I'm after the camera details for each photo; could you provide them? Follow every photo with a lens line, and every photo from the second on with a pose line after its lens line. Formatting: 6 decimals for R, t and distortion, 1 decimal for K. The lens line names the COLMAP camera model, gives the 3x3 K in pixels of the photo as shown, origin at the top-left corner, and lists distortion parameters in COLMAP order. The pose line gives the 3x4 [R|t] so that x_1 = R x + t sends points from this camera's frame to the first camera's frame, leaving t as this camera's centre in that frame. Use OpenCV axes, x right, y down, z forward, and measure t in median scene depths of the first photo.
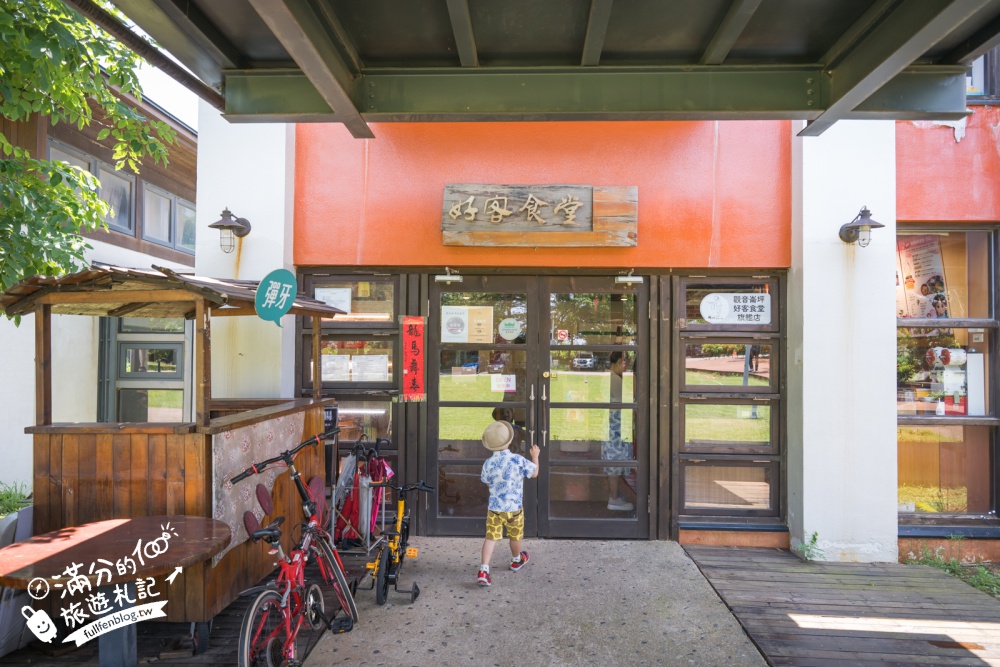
lens RADIAL K [[731.7, 0, 498.3], [0, 731.7, 337.8], [0, 0, 1]] dist [0.000600, 0.000946]
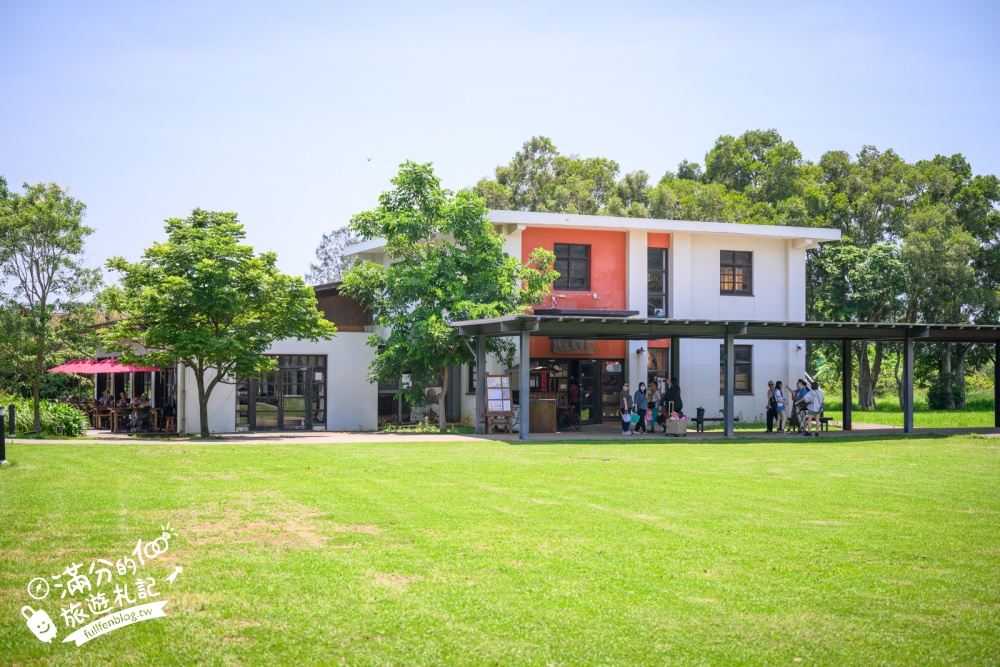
lens RADIAL K [[1391.0, 0, 498.8], [0, 1391.0, 338.8], [0, 0, 1]] dist [0.025501, 0.000000]
pose [[0.907632, 0.005399, 0.419732, -3.556126], [-0.000897, 0.999940, -0.010923, -0.116899], [-0.419766, 0.009537, 0.907582, -5.852054]]
